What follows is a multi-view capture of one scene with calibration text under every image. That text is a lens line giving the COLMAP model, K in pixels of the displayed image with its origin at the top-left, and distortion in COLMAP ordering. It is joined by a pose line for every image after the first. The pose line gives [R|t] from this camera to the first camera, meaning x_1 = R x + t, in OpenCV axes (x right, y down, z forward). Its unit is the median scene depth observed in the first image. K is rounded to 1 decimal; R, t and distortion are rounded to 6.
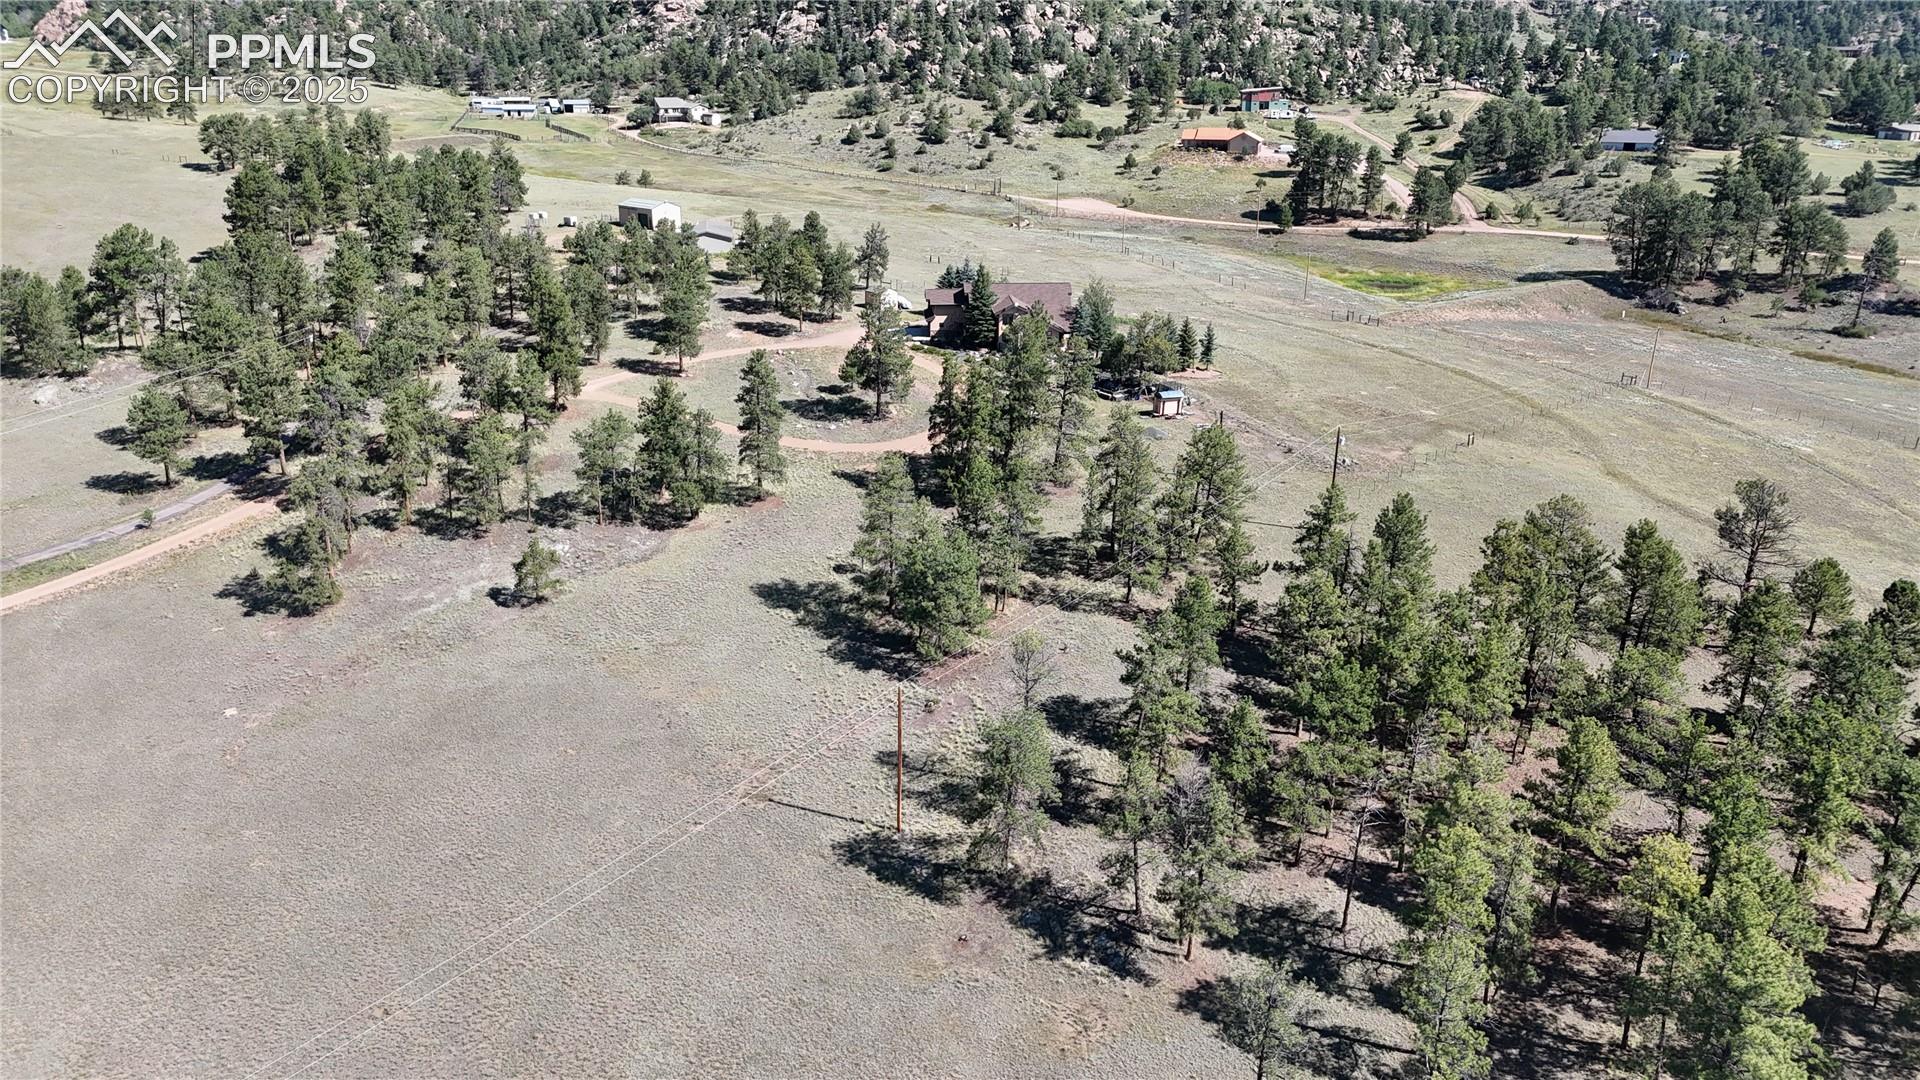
lens RADIAL K [[1415.4, 0, 966.4], [0, 1415.4, 537.3], [0, 0, 1]] dist [0.082413, -0.077977]
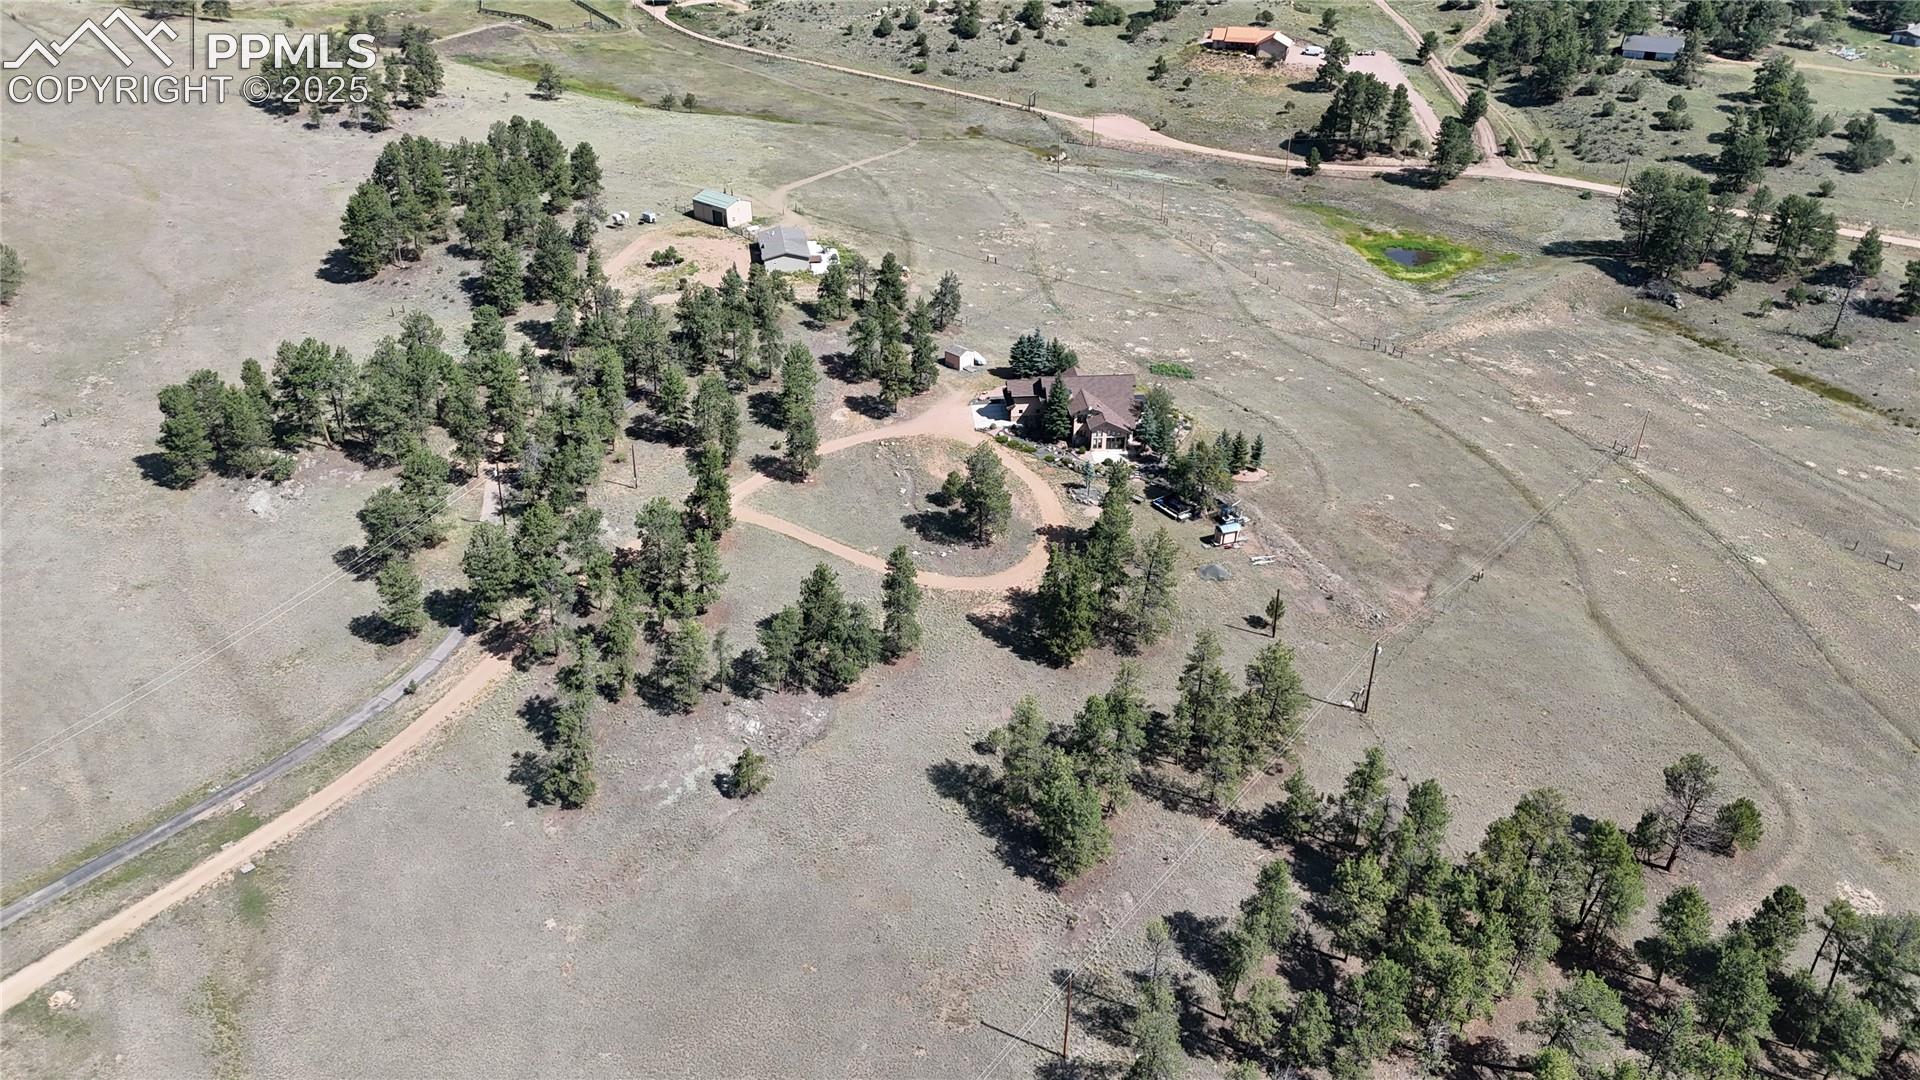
lens RADIAL K [[1415.4, 0, 966.4], [0, 1415.4, 537.3], [0, 0, 1]] dist [0.082413, -0.077977]
pose [[0.999962, -0.006385, 0.005966, -0.047710], [0.005183, 0.983032, 0.183362, -0.179205], [-0.007035, -0.183324, 0.983027, -0.095330]]
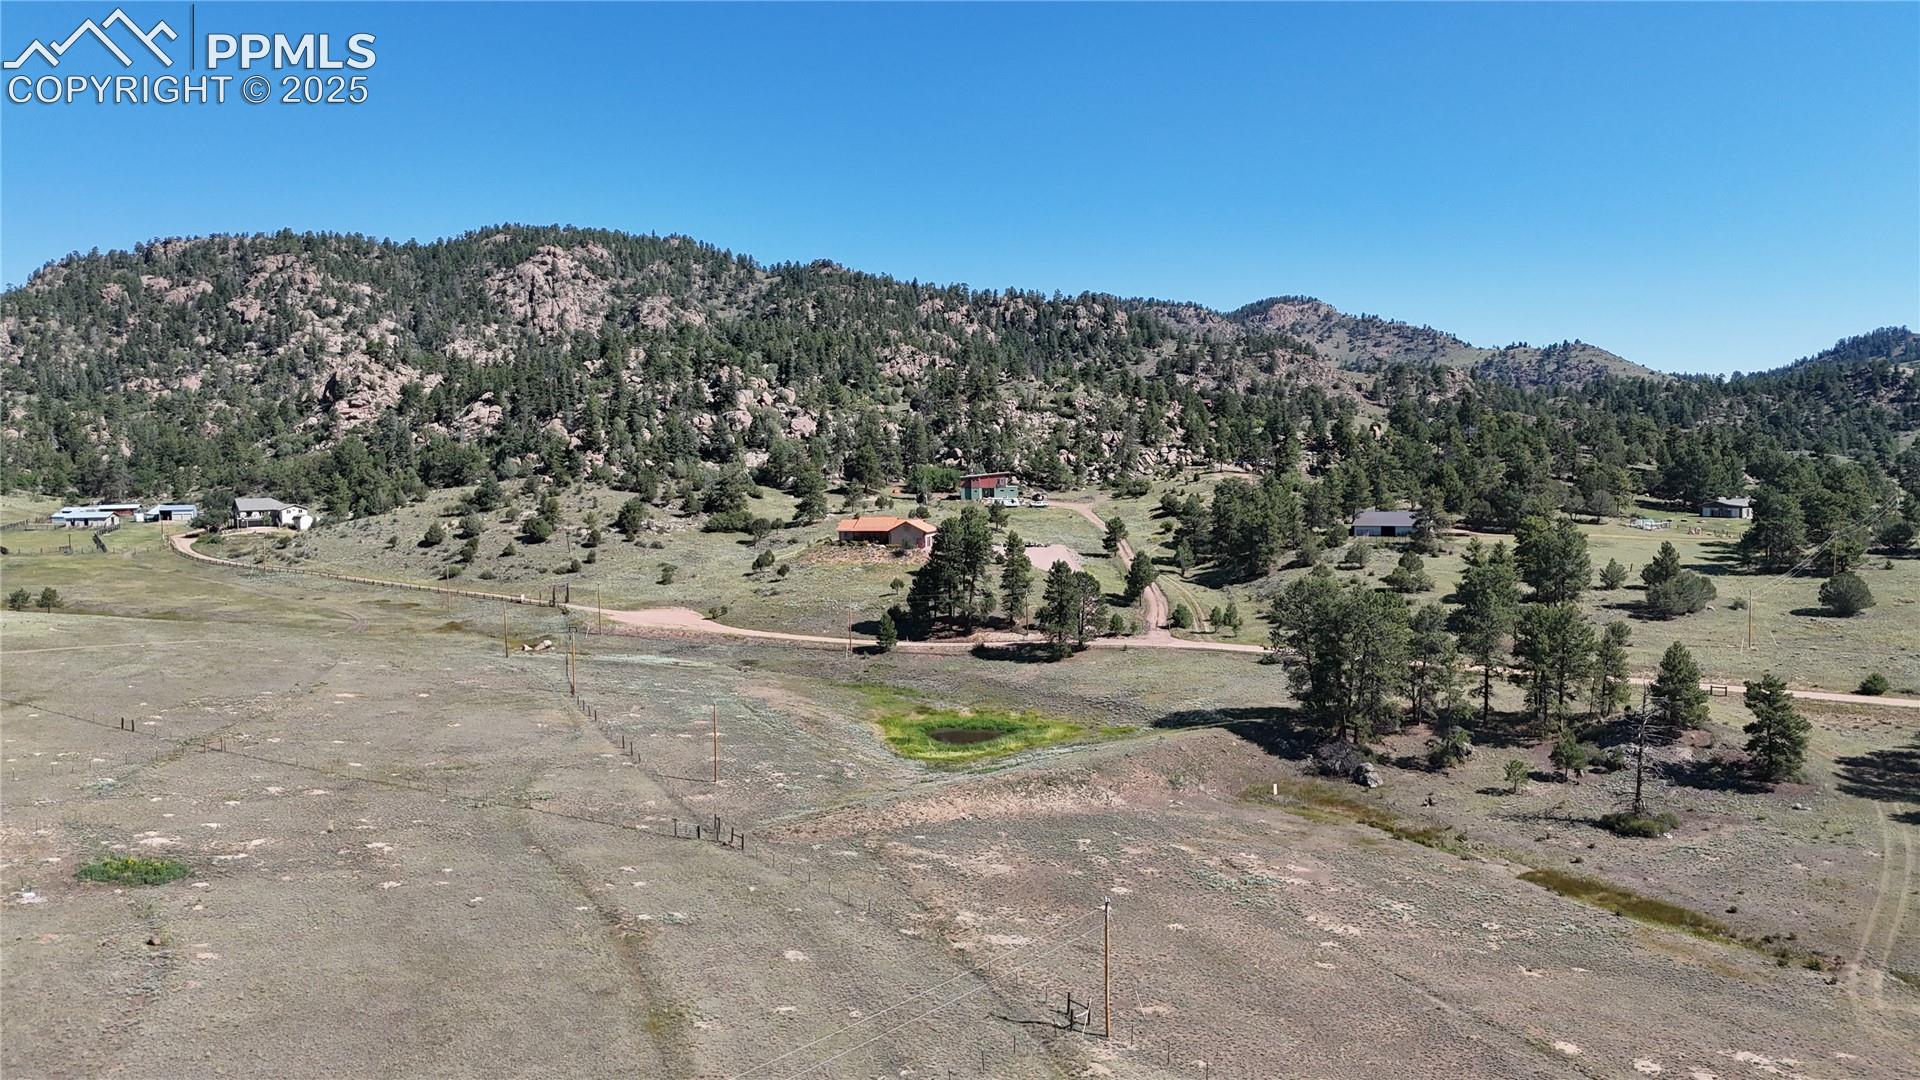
lens RADIAL K [[1415.4, 0, 966.4], [0, 1415.4, 537.3], [0, 0, 1]] dist [0.082413, -0.077977]
pose [[0.999165, -0.022190, 0.034310, 0.295760], [0.030726, 0.961550, -0.272906, -0.093086], [-0.026935, 0.273732, 0.961429, 0.381066]]
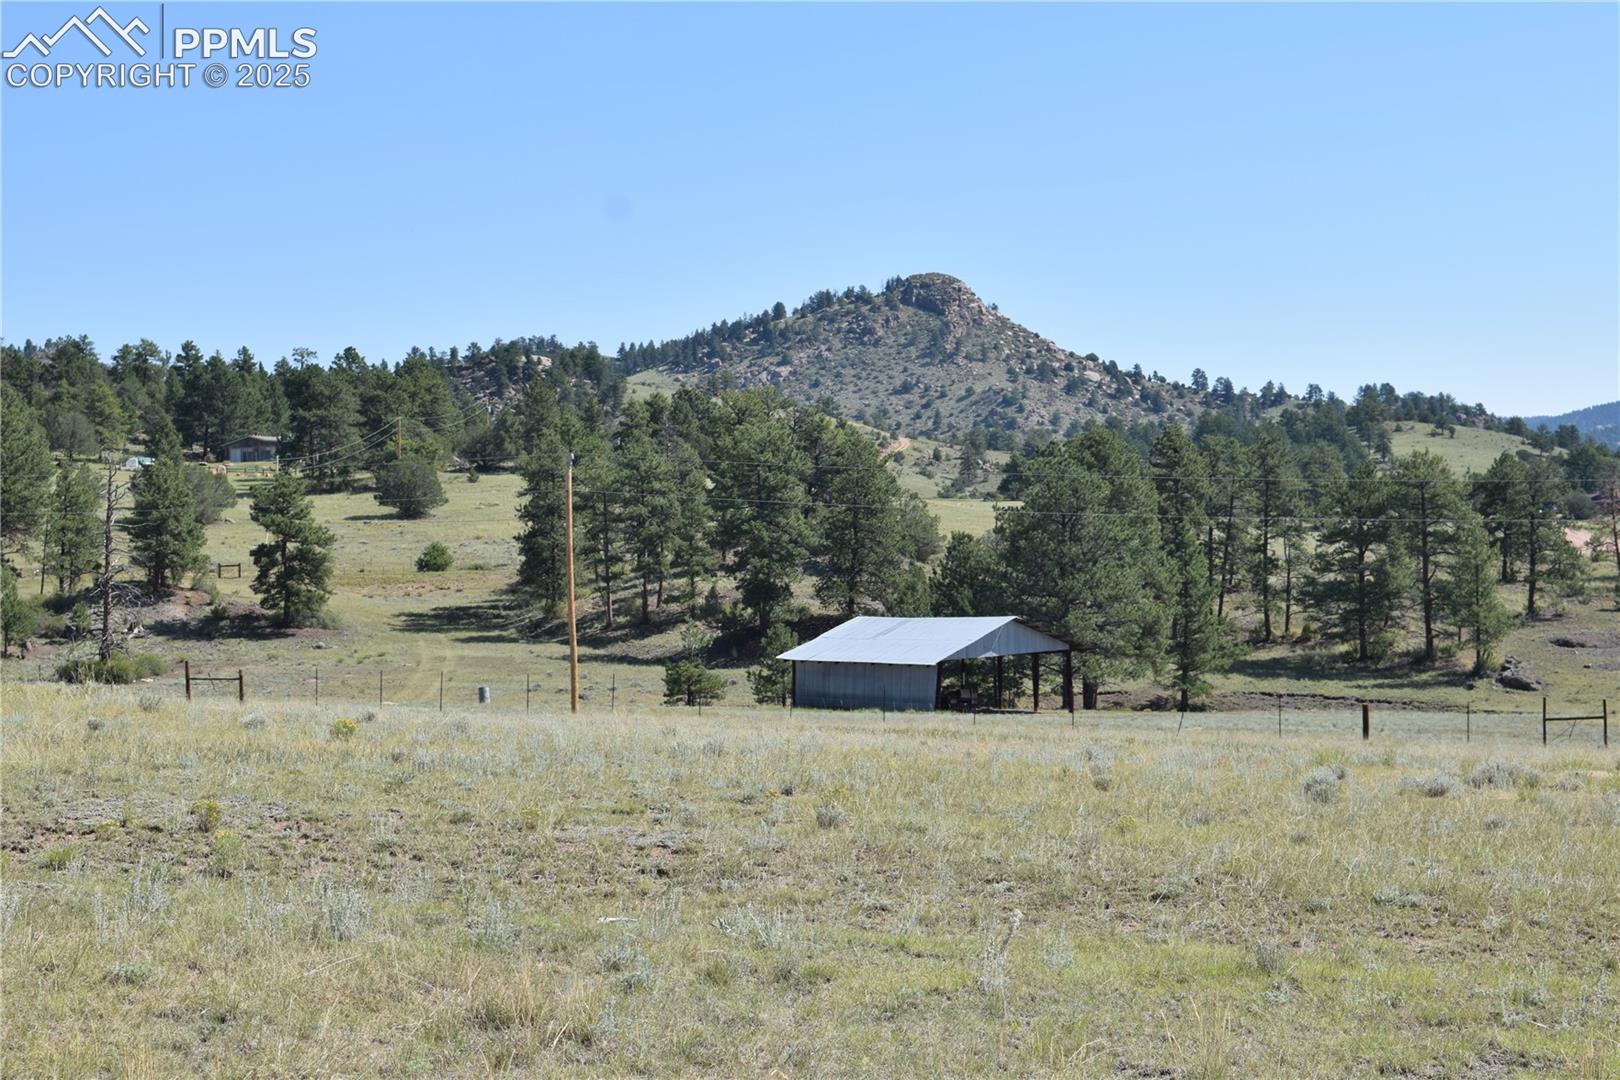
lens RADIAL K [[2907.8, 0, 810.0], [0, 2907.8, 540.0], [0, 0, 1]] dist [-0.036521, -0.067465]
pose [[0.770395, -0.019823, 0.637259, 0.246952], [0.236620, 0.937022, -0.256907, 0.054939], [-0.592032, 0.348708, 0.726567, 0.297293]]
